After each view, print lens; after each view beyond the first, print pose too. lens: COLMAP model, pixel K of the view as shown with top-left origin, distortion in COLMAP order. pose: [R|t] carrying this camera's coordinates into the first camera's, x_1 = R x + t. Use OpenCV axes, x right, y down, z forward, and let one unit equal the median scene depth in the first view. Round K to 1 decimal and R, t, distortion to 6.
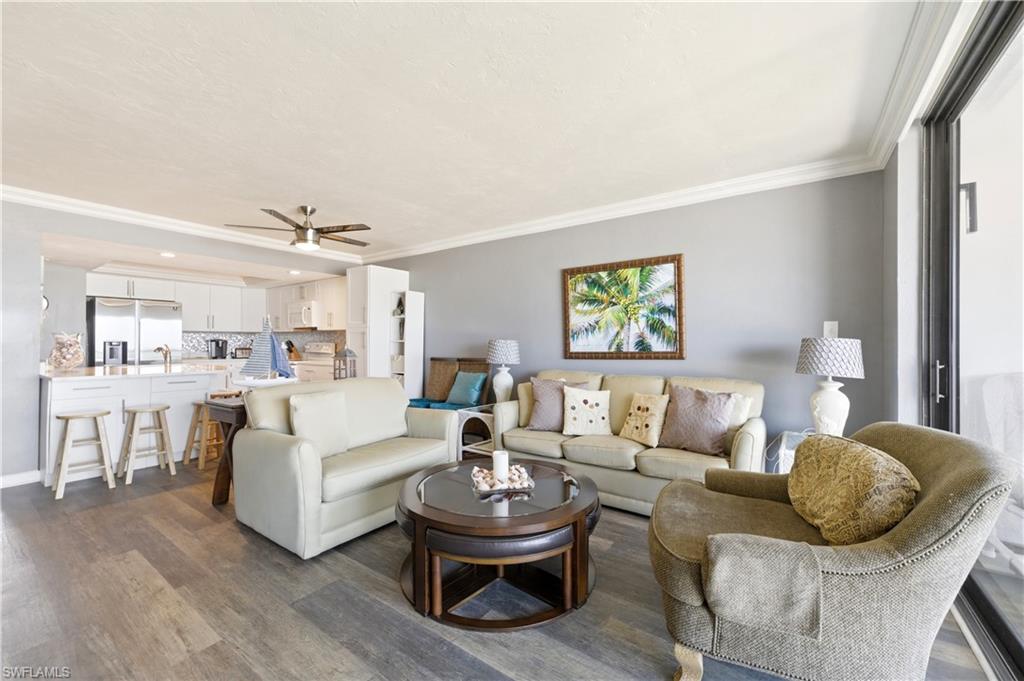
lens RADIAL K [[408.8, 0, 517.4], [0, 408.8, 340.5], [0, 0, 1]] dist [-0.011251, 0.003581]
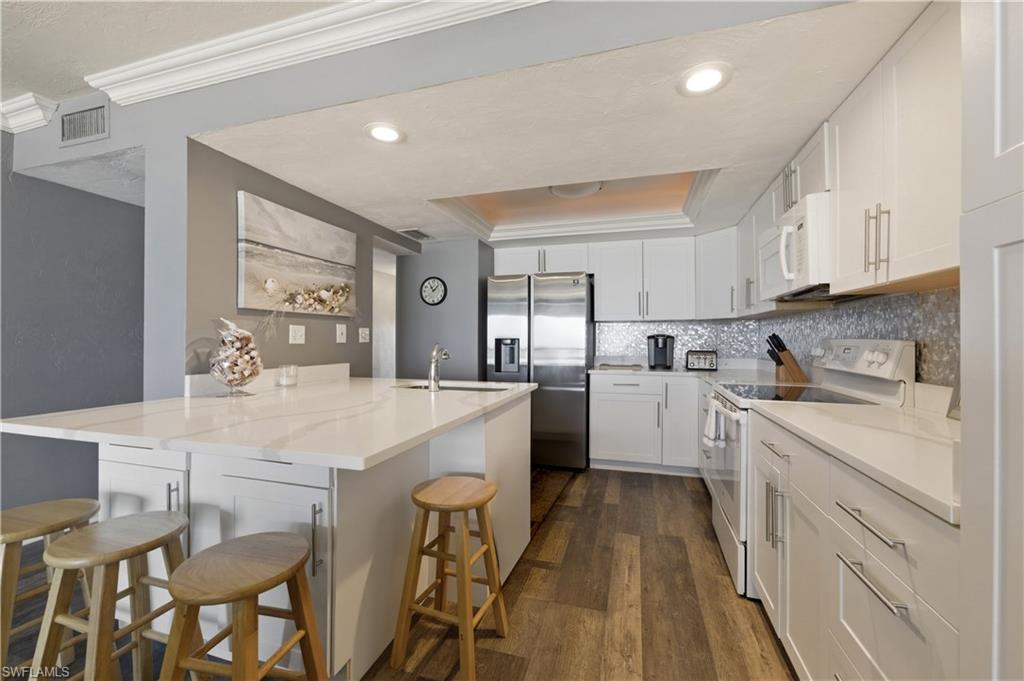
lens RADIAL K [[408.8, 0, 513.3], [0, 408.8, 342.5], [0, 0, 1]] dist [-0.011251, 0.003581]
pose [[0.311878, -0.000283, -0.950122, -0.292105], [0.006981, 0.999974, 0.001994, 0.005852], [0.950097, -0.007255, 0.311871, 0.704593]]
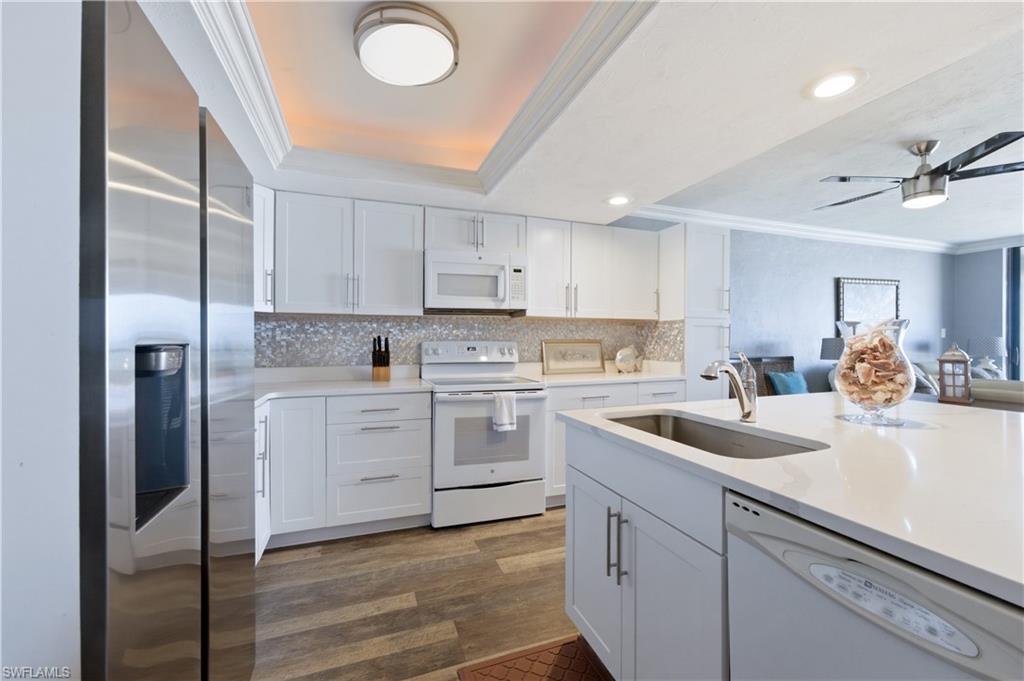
lens RADIAL K [[408.8, 0, 512.7], [0, 408.8, 341.1], [0, 0, 1]] dist [-0.011251, 0.003581]
pose [[0.572844, -0.007670, 0.819629, -0.908144], [-0.000847, 0.999950, 0.009949, -0.000292], [-0.819664, -0.006394, 0.572809, 0.727094]]
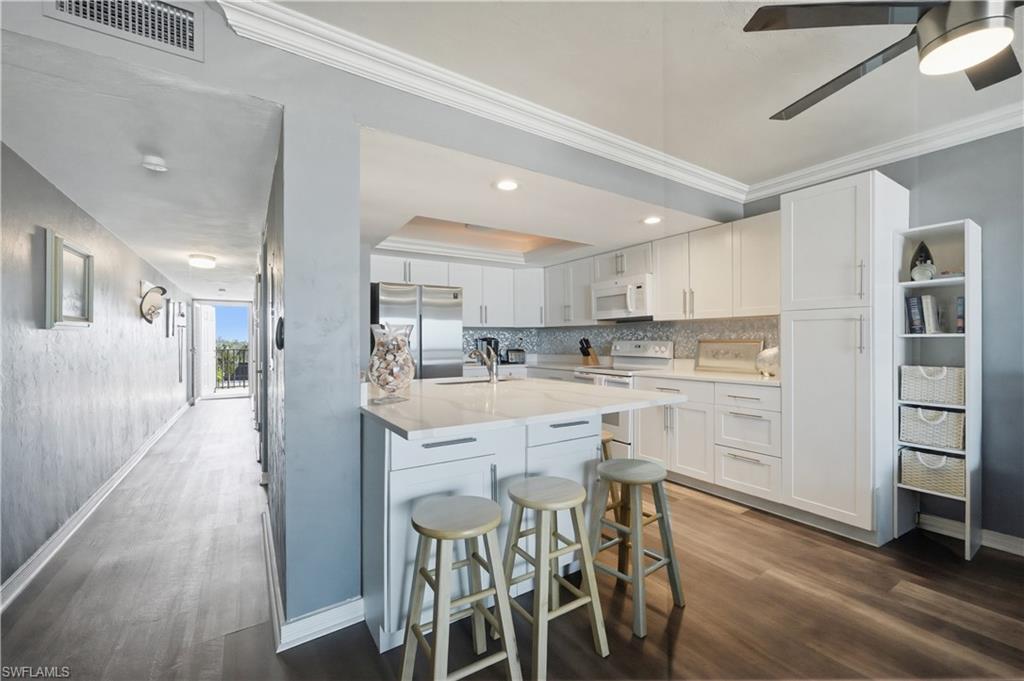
lens RADIAL K [[408.8, 0, 507.2], [0, 408.8, 340.4], [0, 0, 1]] dist [-0.011251, 0.003581]
pose [[0.924774, -0.008829, -0.380415, -0.459444], [0.009940, 0.999950, 0.000956, 0.001624], [0.380388, -0.004665, 0.924815, 0.338361]]
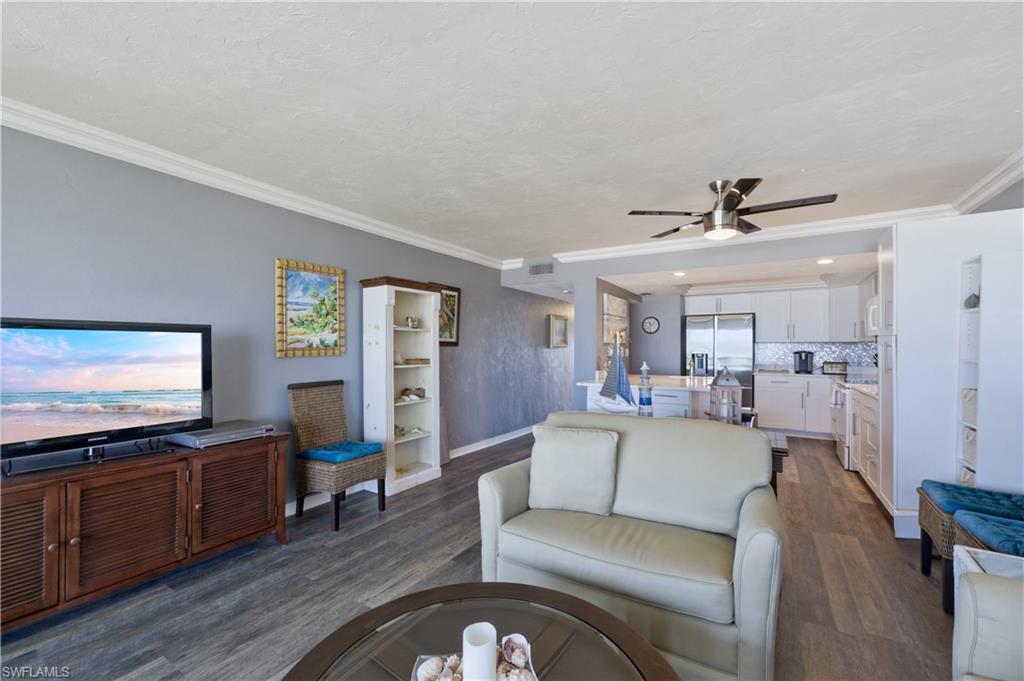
lens RADIAL K [[408.8, 0, 504.9], [0, 408.8, 347.2], [0, 0, 1]] dist [-0.011251, 0.003581]
pose [[0.041908, -0.001445, -0.999120, 0.134632], [0.002400, 0.999996, -0.001346, -0.013604], [0.999119, -0.002341, 0.041912, 0.353069]]
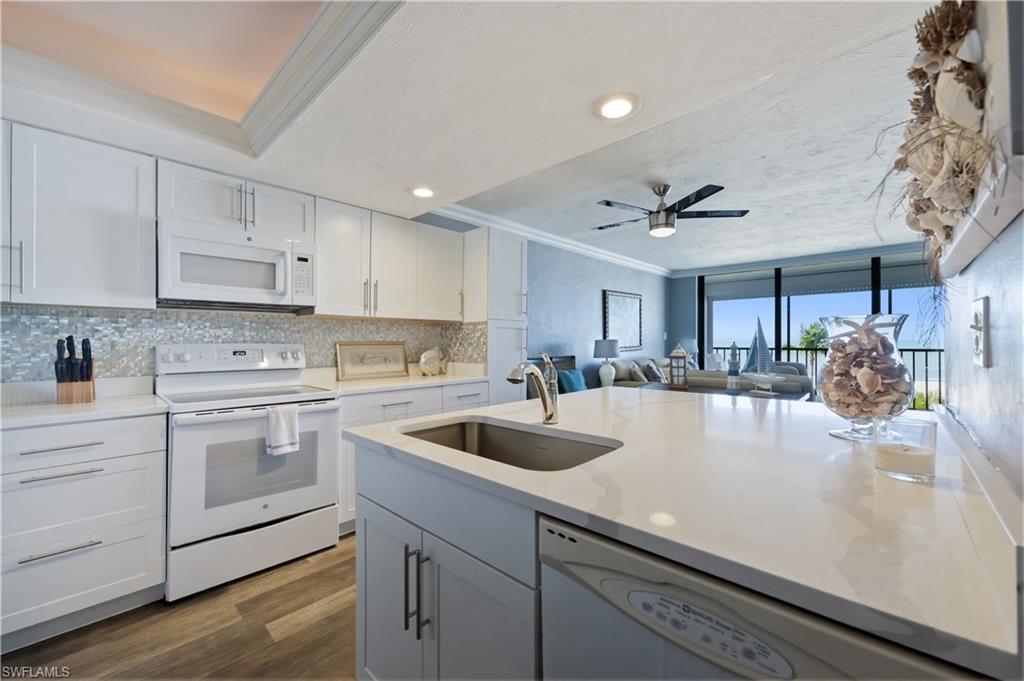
lens RADIAL K [[408.8, 0, 517.7], [0, 408.8, 335.0], [0, 0, 1]] dist [-0.011251, 0.003581]
pose [[0.132627, 0.010634, 0.991109, -0.879130], [-0.001491, 0.999943, -0.010530, 0.000367], [-0.991165, -0.000081, 0.132636, 0.735345]]
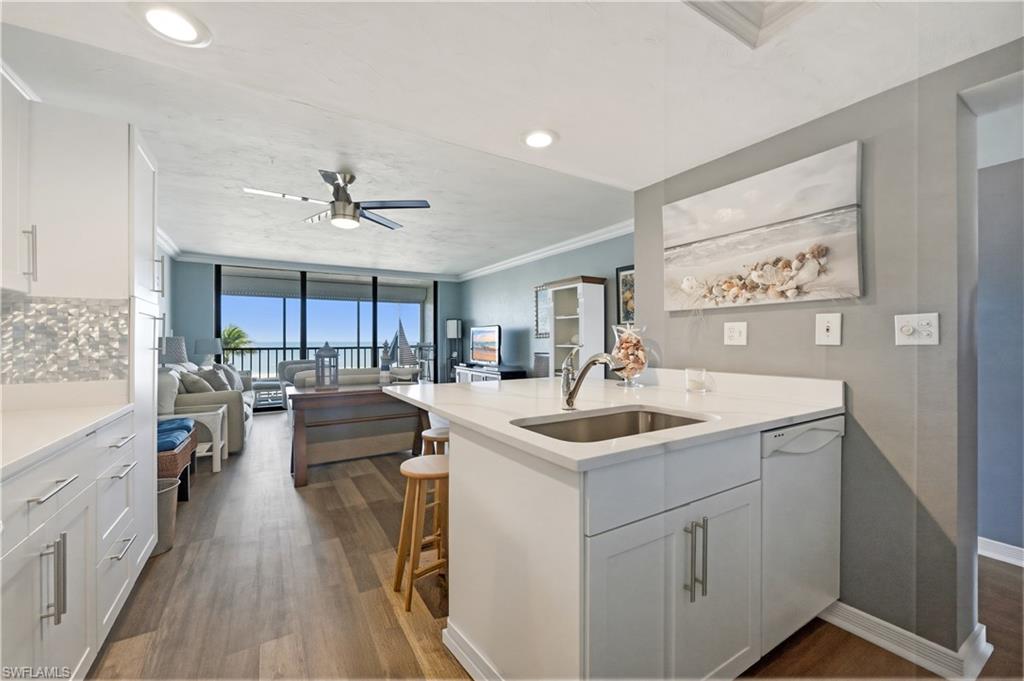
lens RADIAL K [[408.8, 0, 511.1], [0, 408.8, 340.7], [0, 0, 1]] dist [-0.011251, 0.003581]
pose [[-0.918399, -0.003726, 0.395637, -0.711073], [-0.005894, 0.999974, -0.004264, 0.005498], [-0.395610, -0.006248, -0.918397, 1.001649]]
